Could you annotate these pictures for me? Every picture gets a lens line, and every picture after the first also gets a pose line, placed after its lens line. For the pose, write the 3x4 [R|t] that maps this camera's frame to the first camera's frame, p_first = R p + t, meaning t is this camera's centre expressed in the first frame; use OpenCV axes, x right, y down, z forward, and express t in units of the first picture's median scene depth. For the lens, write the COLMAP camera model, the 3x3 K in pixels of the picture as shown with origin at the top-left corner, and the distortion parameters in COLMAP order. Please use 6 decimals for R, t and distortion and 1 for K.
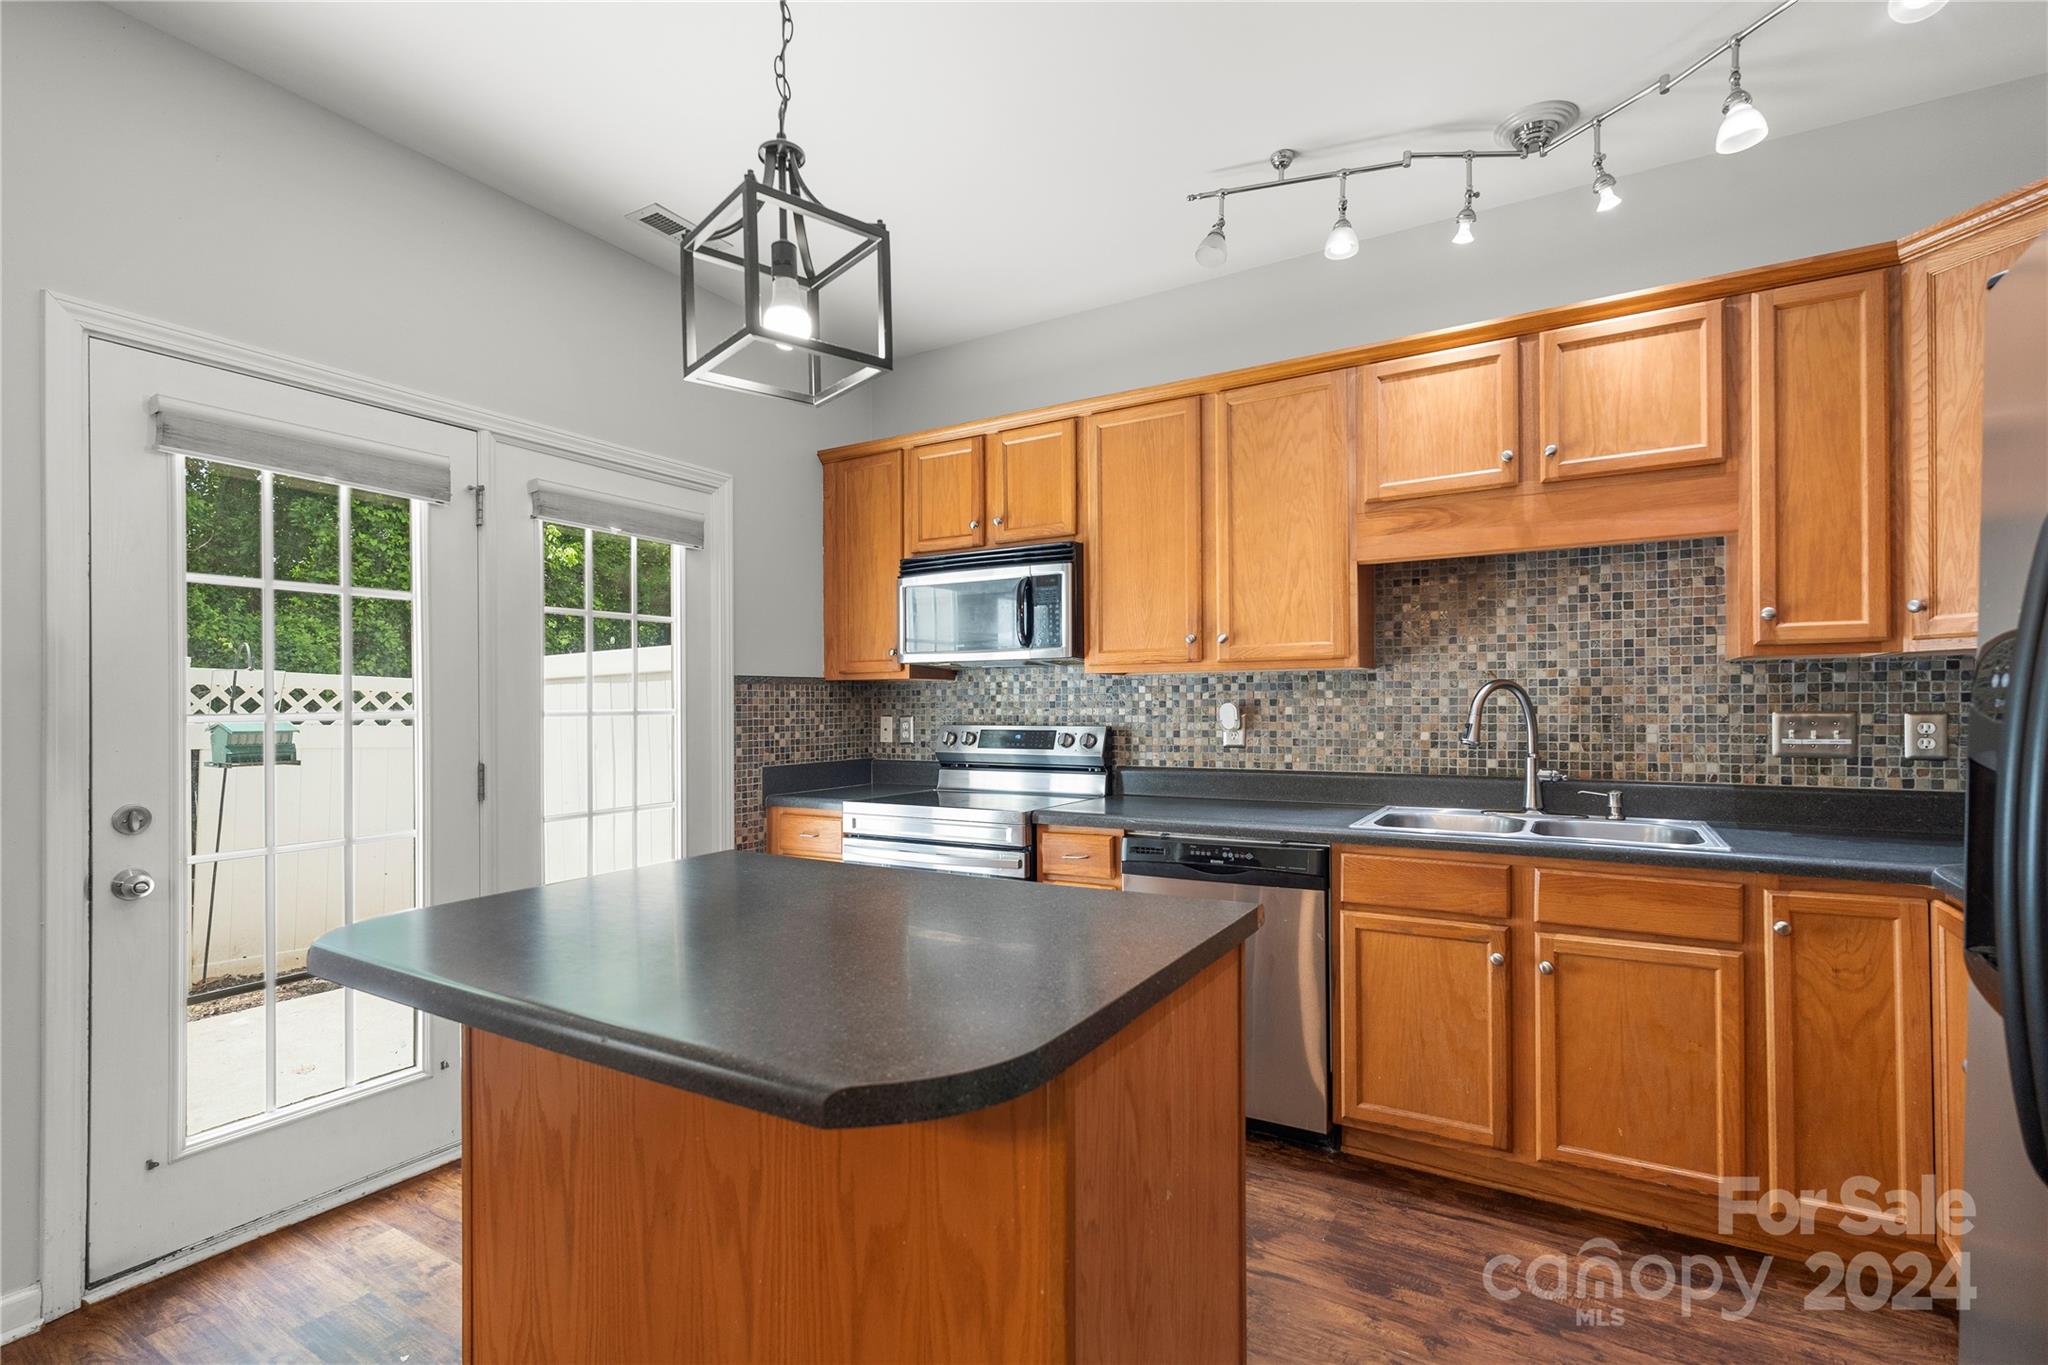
lens RADIAL K [[911.8, 0, 1025.5], [0, 911.8, 691.3], [0, 0, 1]] dist [0.000995, 0.000140]
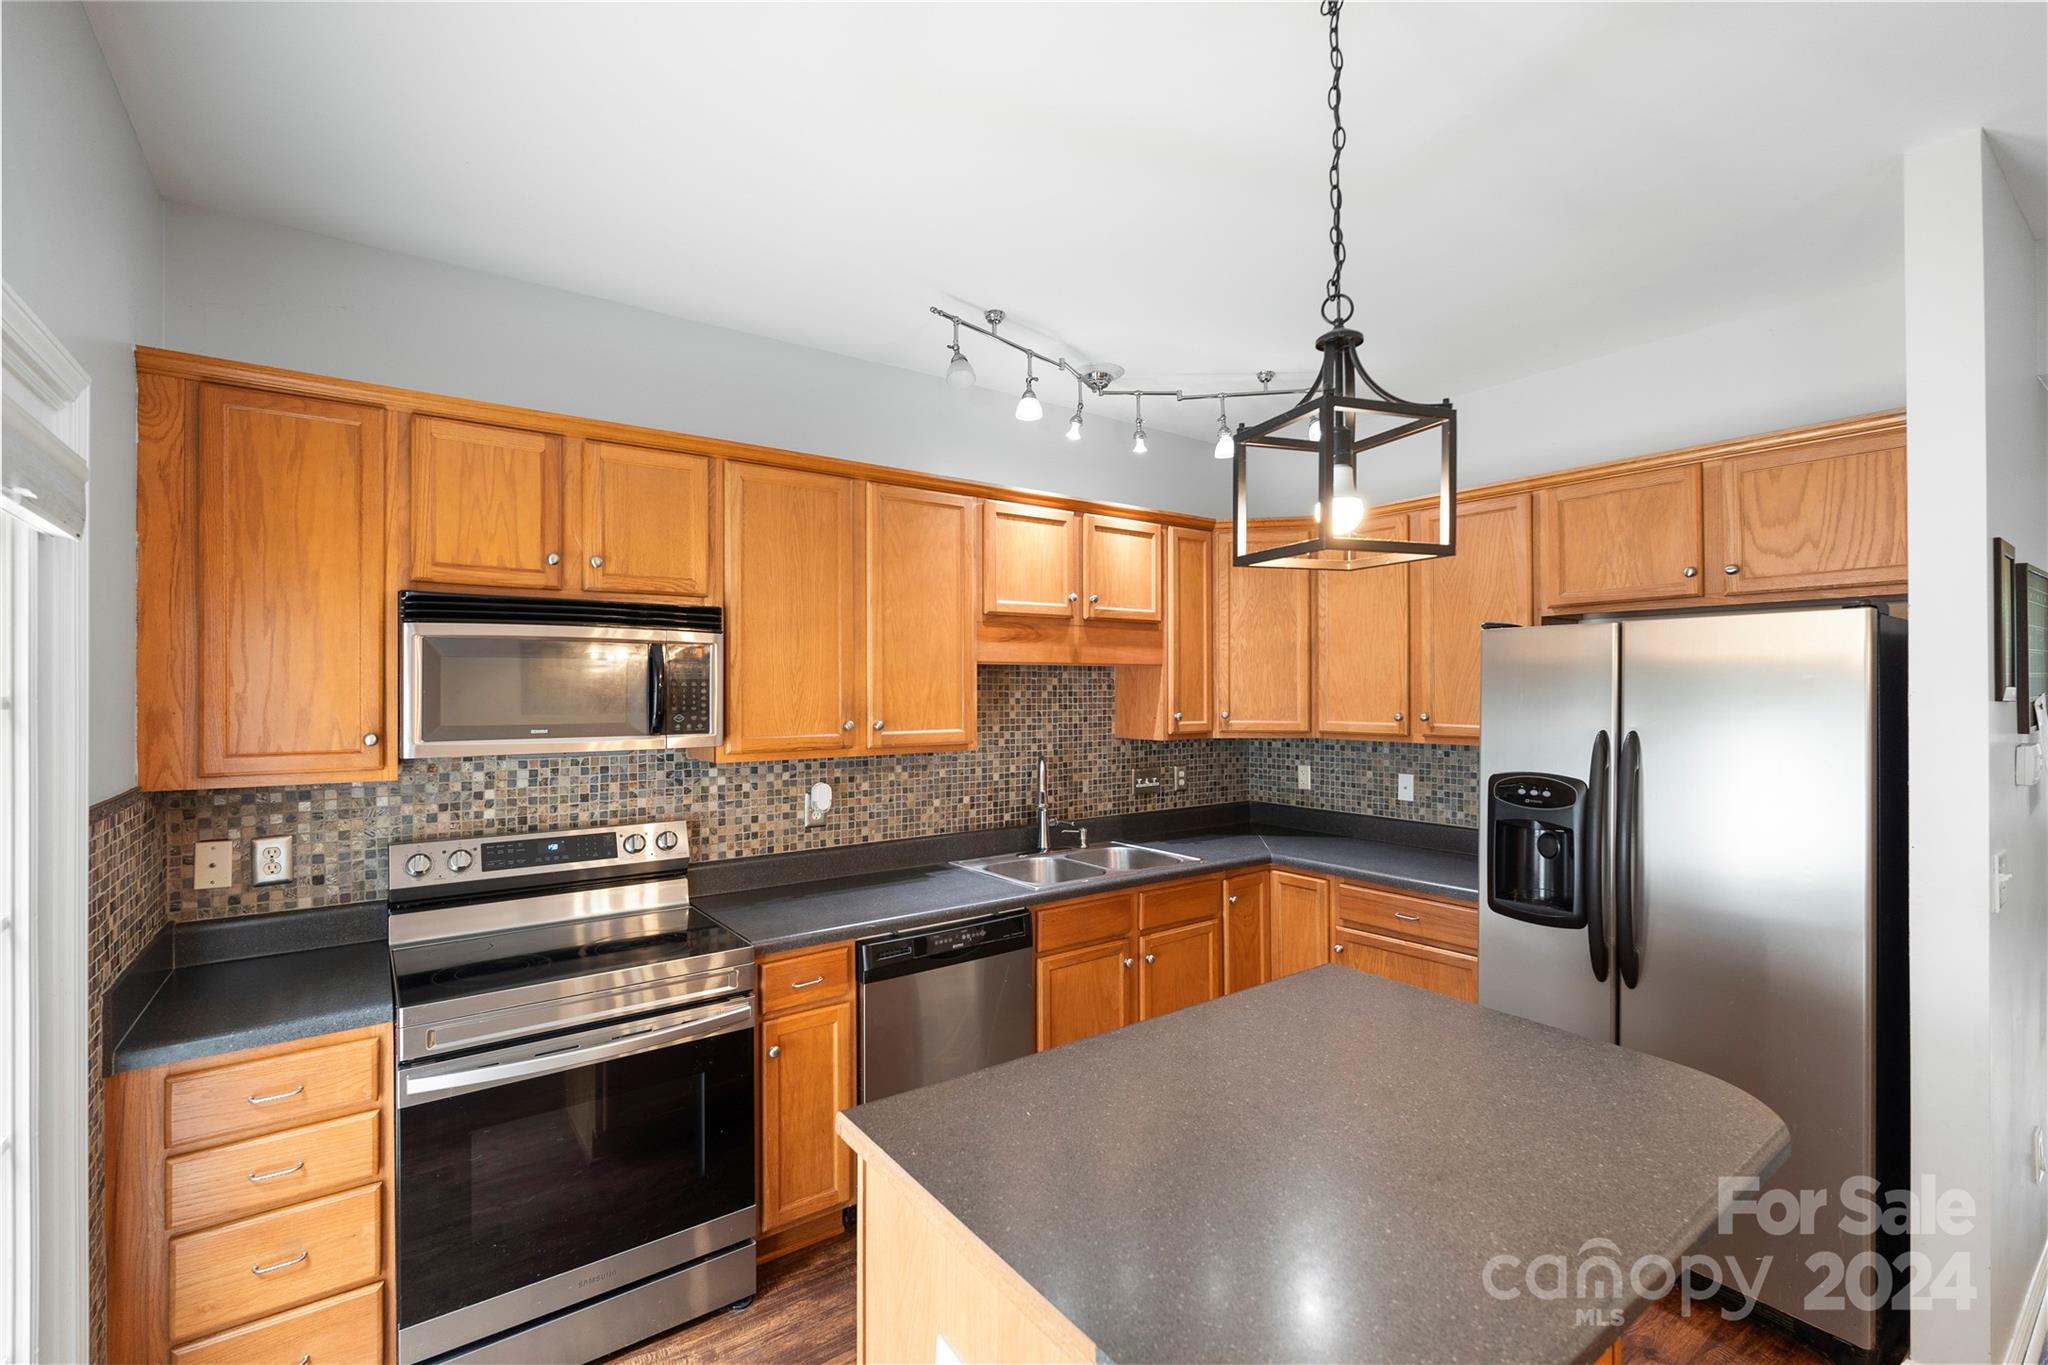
lens RADIAL K [[911.8, 0, 1025.5], [0, 911.8, 691.3], [0, 0, 1]] dist [0.000995, 0.000140]
pose [[0.393588, 0.007058, 0.919260, -0.658593], [-0.006519, 0.999967, -0.004887, -0.091539], [-0.919264, -0.004069, 0.393621, 0.445270]]
